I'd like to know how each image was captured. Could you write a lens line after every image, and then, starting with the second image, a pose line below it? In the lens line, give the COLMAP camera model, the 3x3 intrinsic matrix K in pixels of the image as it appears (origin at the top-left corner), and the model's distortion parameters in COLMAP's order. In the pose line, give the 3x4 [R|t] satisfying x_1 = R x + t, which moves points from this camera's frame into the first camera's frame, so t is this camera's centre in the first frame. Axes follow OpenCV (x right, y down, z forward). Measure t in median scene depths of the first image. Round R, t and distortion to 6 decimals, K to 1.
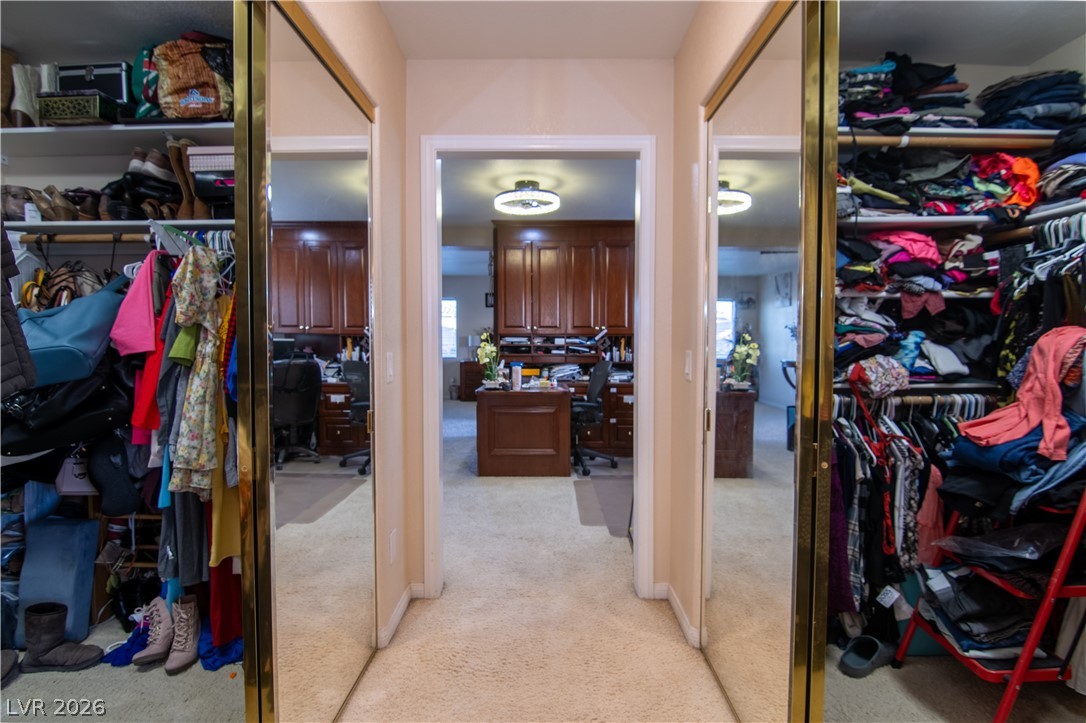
lens RADIAL K [[528.1, 0, 542.1], [0, 528.1, 361.4], [0, 0, 1]] dist [-0.022104, -0.001349]
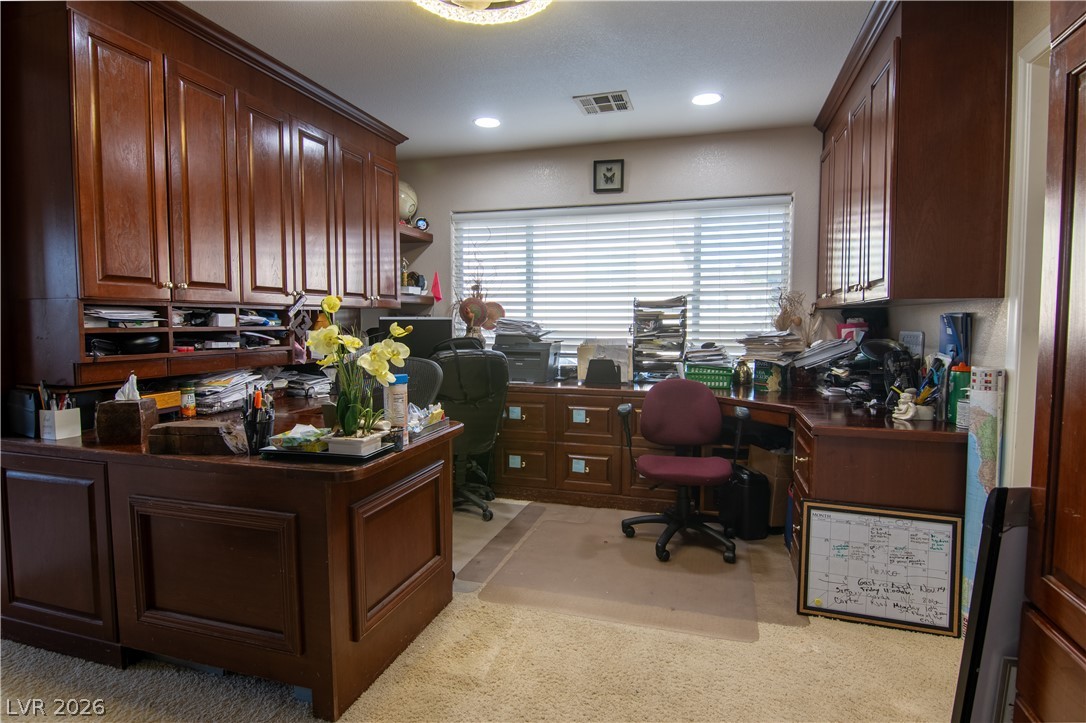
lens RADIAL K [[602.3, 0, 538.5], [0, 602.3, 358.4], [0, 0, 1]] dist [-0.003788, -0.000992]
pose [[0.295069, -0.059538, 0.953619, -0.361494], [0.028554, 0.998160, 0.053484, -0.025898], [-0.955049, 0.011448, 0.296227, 0.611205]]
